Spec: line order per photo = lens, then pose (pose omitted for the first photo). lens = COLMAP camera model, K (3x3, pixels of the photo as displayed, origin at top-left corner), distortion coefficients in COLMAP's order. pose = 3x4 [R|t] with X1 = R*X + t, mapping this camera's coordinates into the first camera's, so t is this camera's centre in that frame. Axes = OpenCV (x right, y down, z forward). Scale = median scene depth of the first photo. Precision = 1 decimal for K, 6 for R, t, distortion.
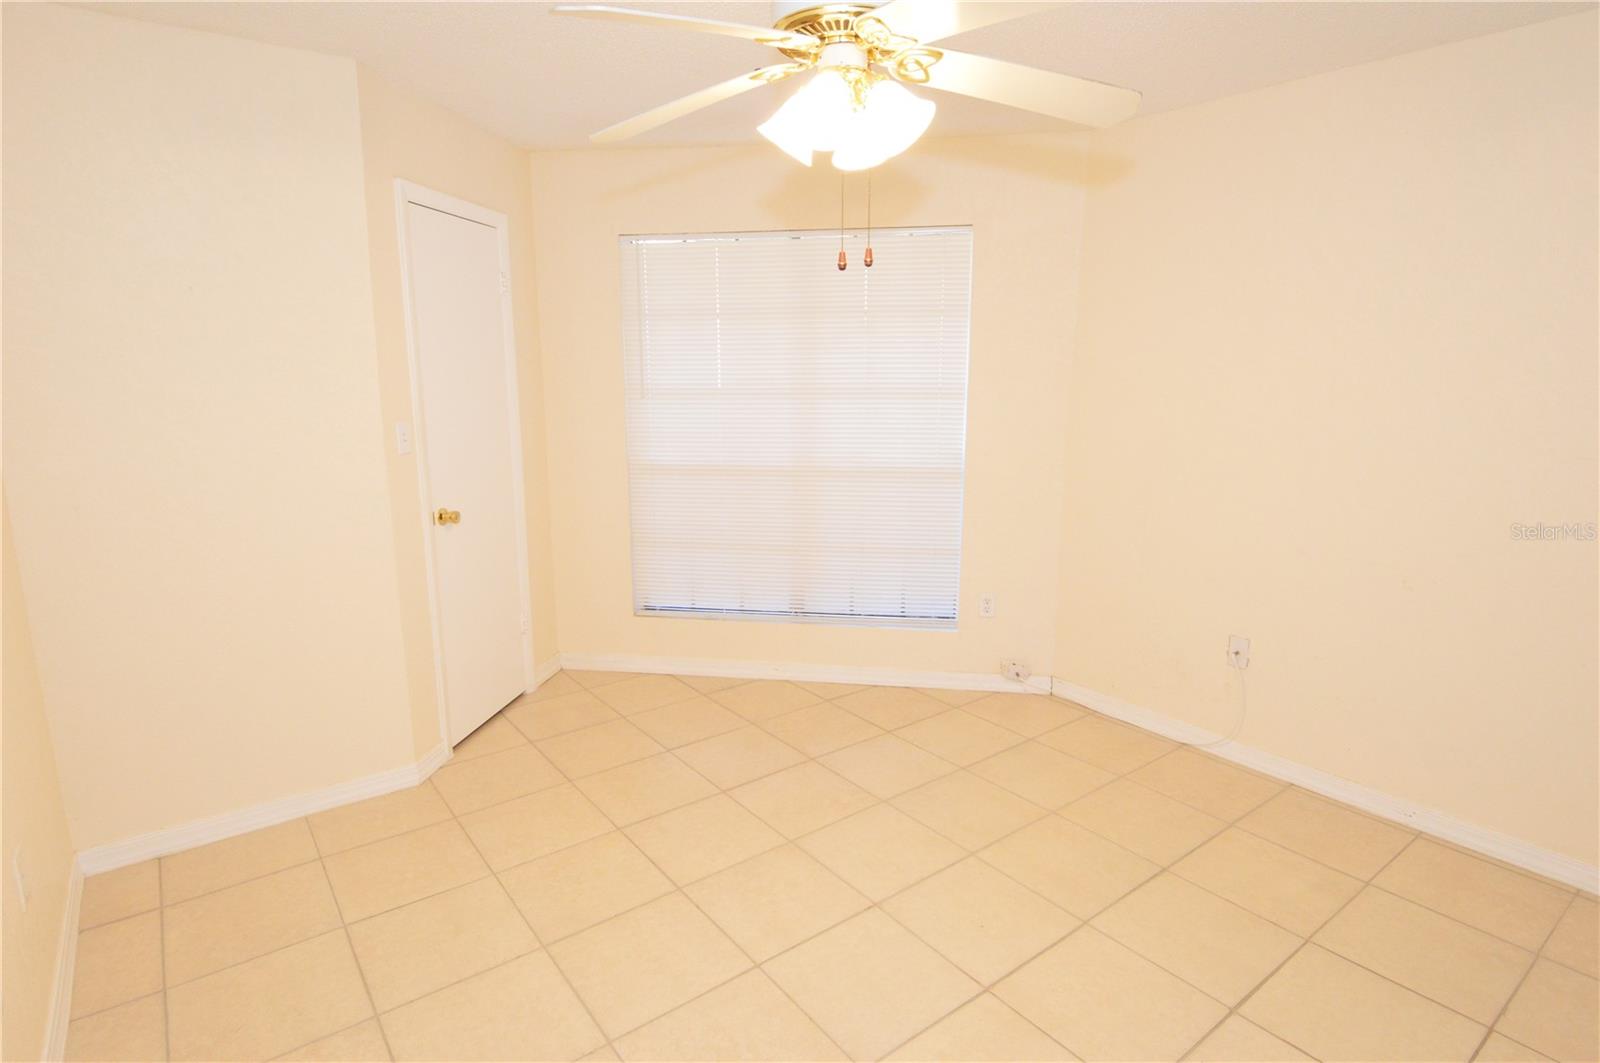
lens RADIAL K [[848.7, 0, 805.7], [0, 848.7, 526.5], [0, 0, 1]] dist [0.012386, -0.025649]
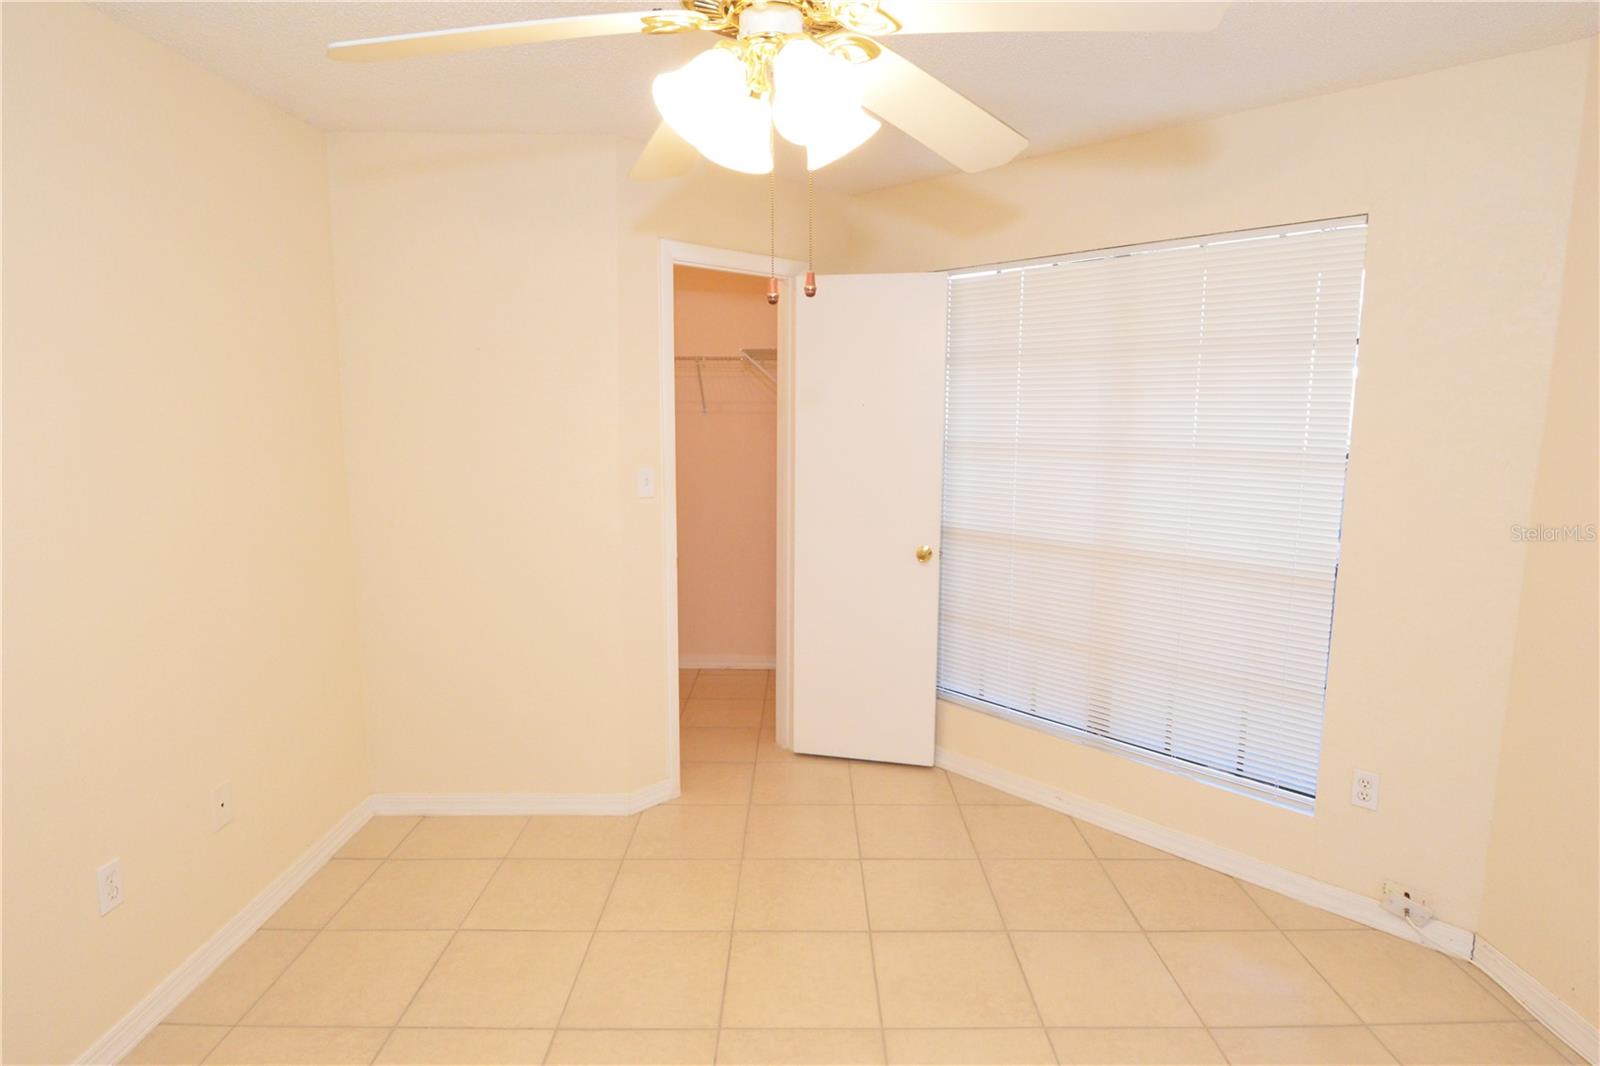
lens RADIAL K [[873.5, 0, 802.3], [0, 873.5, 524.3], [0, 0, 1]] dist [0.007565, -0.020181]
pose [[0.793034, 0.088443, -0.602723, 0.336182], [-0.119949, 0.992706, -0.012154, -0.063263], [0.597252, 0.081935, 0.797858, 0.258141]]
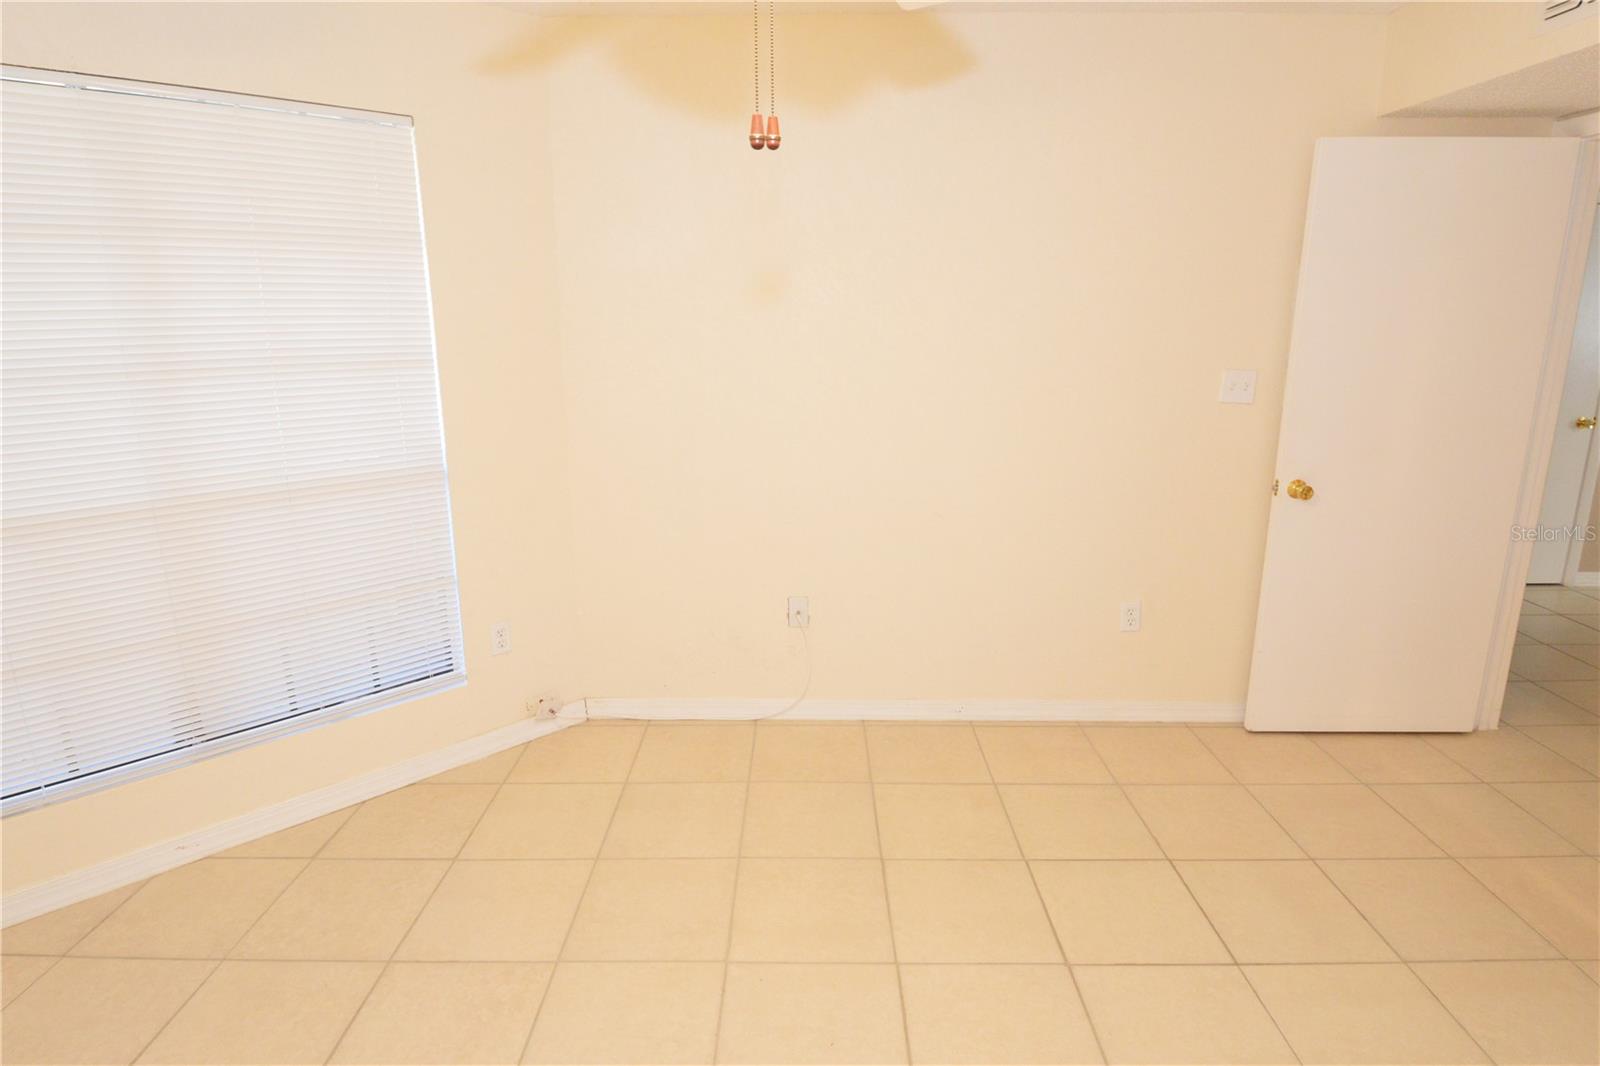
lens RADIAL K [[873.5, 0, 802.3], [0, 873.5, 524.3], [0, 0, 1]] dist [0.007565, -0.020181]
pose [[0.614059, -0.190806, 0.765849, -0.260040], [0.154578, 0.980620, 0.120373, -0.077141], [-0.773975, 0.044467, 0.631653, 0.386327]]
